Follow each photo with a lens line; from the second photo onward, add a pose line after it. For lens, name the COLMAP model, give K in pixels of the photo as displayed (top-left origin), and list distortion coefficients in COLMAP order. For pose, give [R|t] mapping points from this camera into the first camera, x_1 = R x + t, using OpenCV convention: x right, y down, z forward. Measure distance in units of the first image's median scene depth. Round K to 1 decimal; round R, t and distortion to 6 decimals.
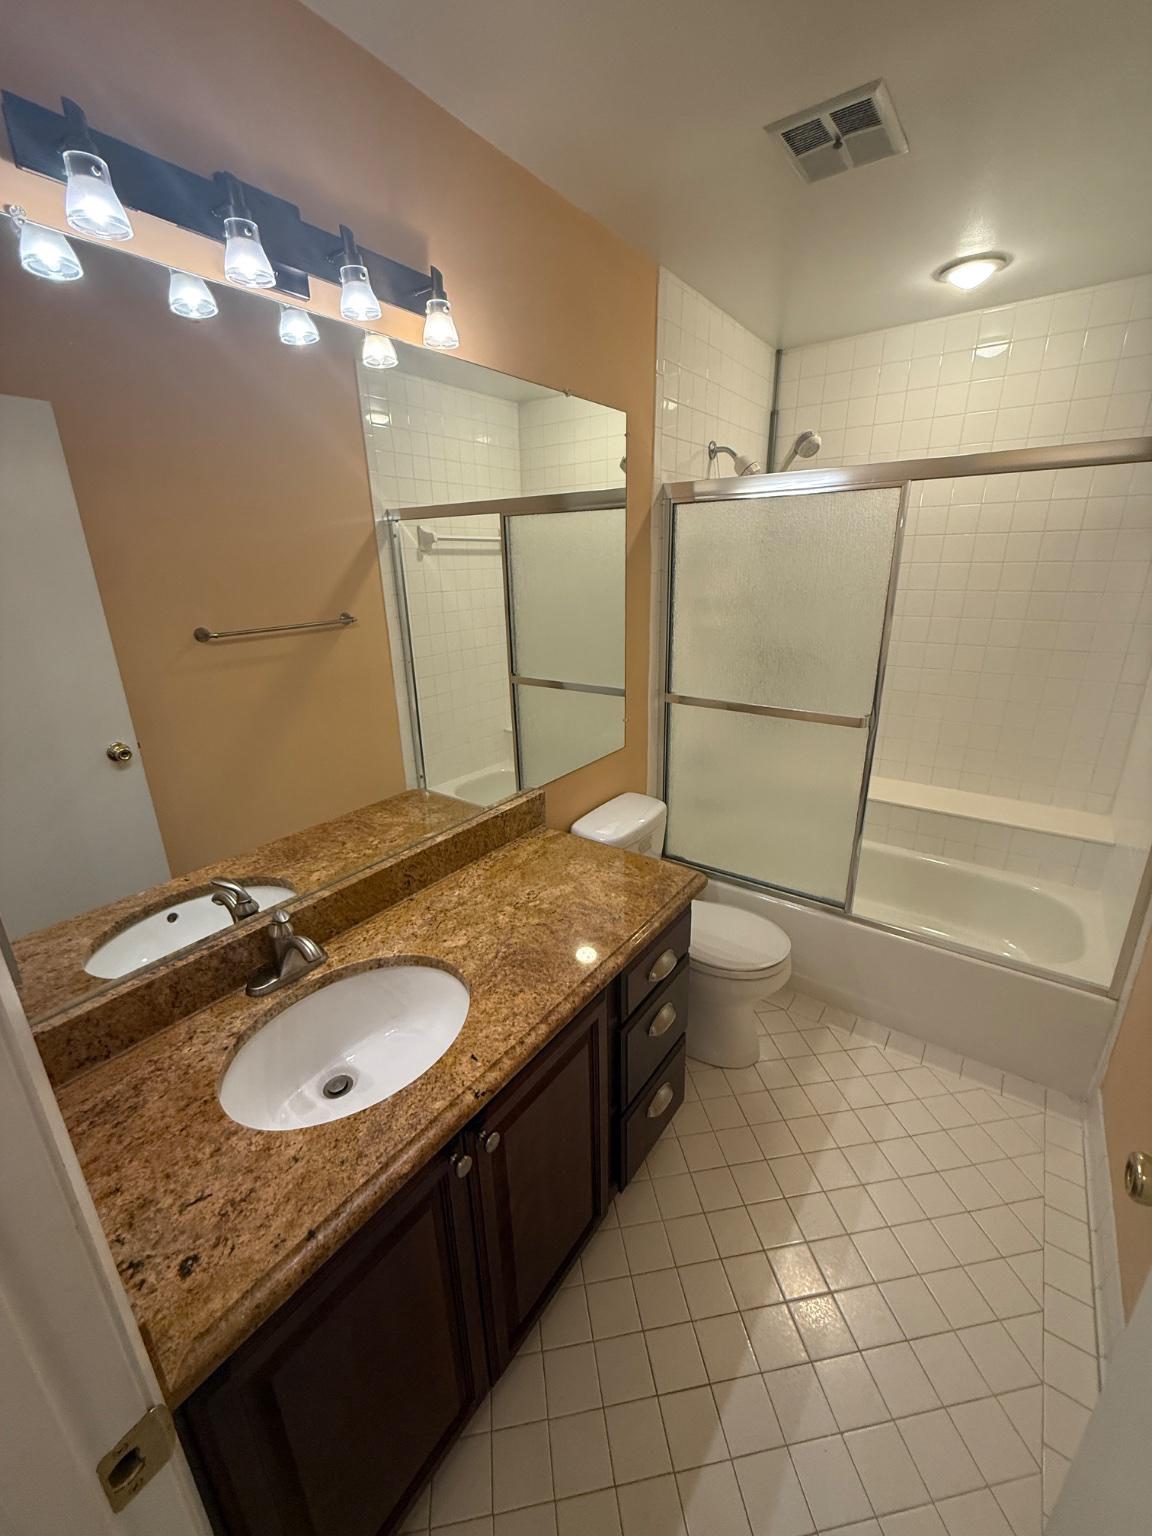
lens RADIAL K [[615.2, 0, 576.3], [0, 615.2, 762.3], [0, 0, 1]] dist [0.003356, 0.000355]
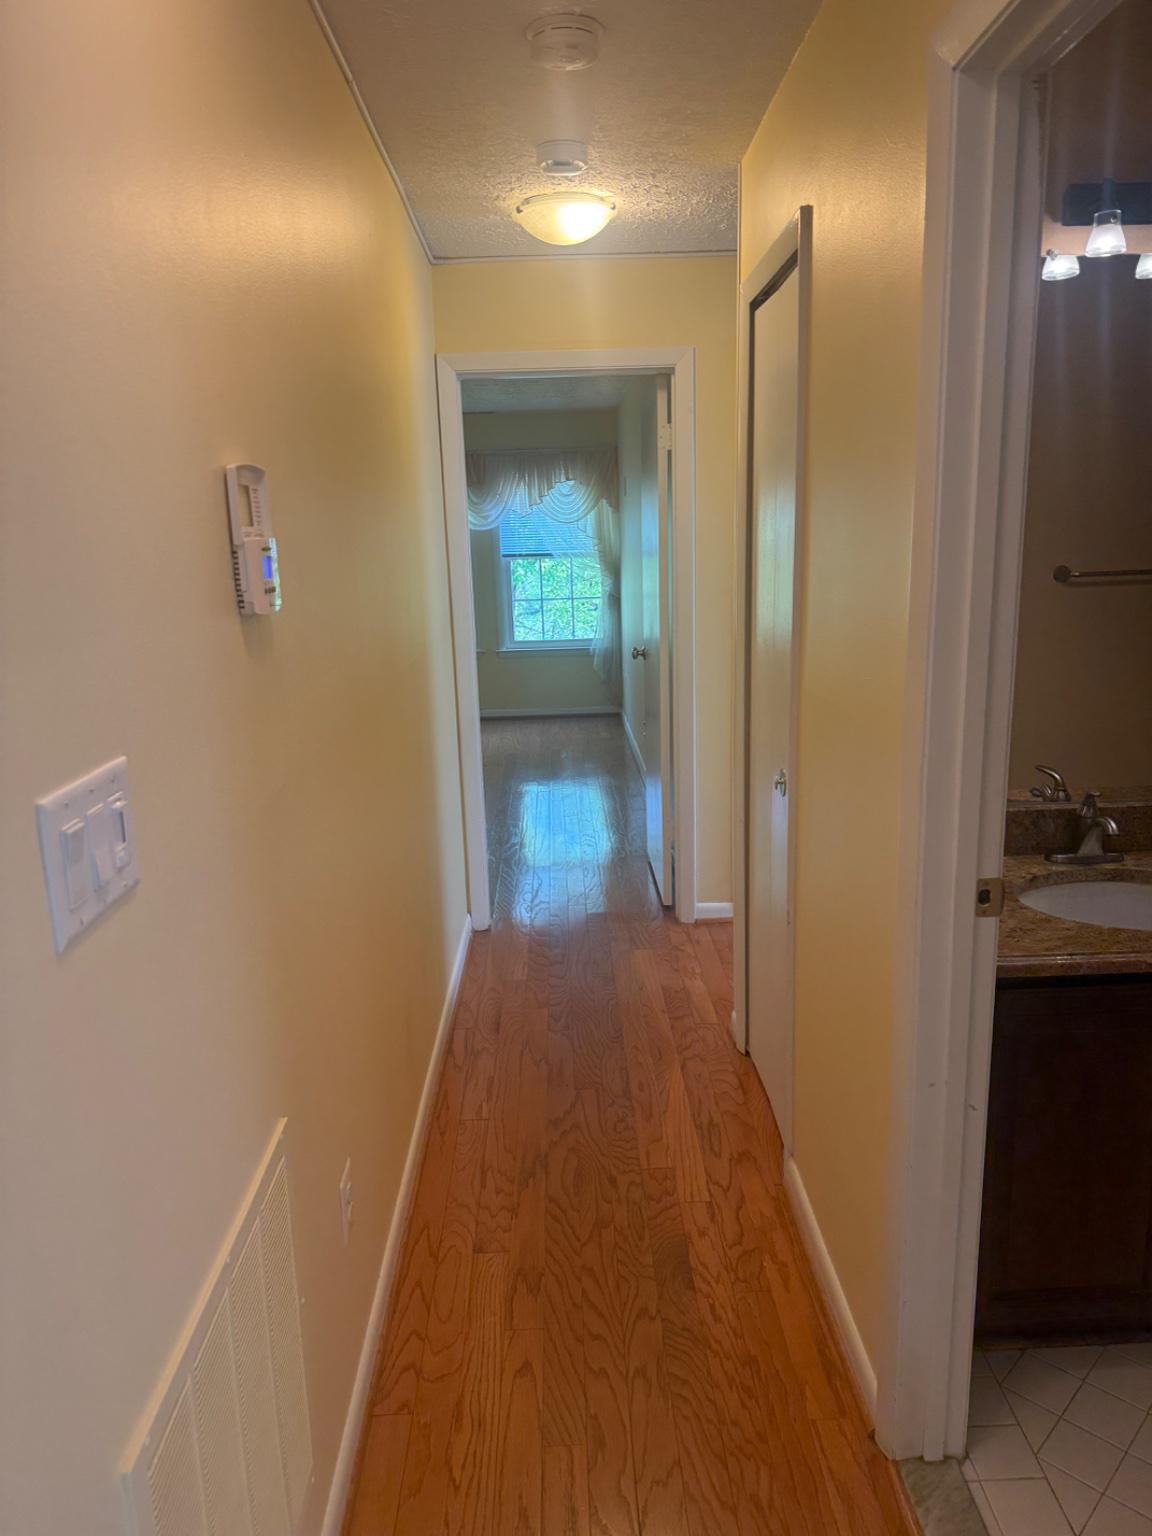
lens RADIAL K [[1074.4, 0, 577.5], [0, 1074.4, 766.9], [0, 0, 1]] dist [0.007533, 0.000763]
pose [[0.599633, 0.176343, -0.780605, 0.459588], [-0.233951, 0.971436, 0.039740, 0.336082], [0.765316, 0.158793, 0.623760, -0.910809]]
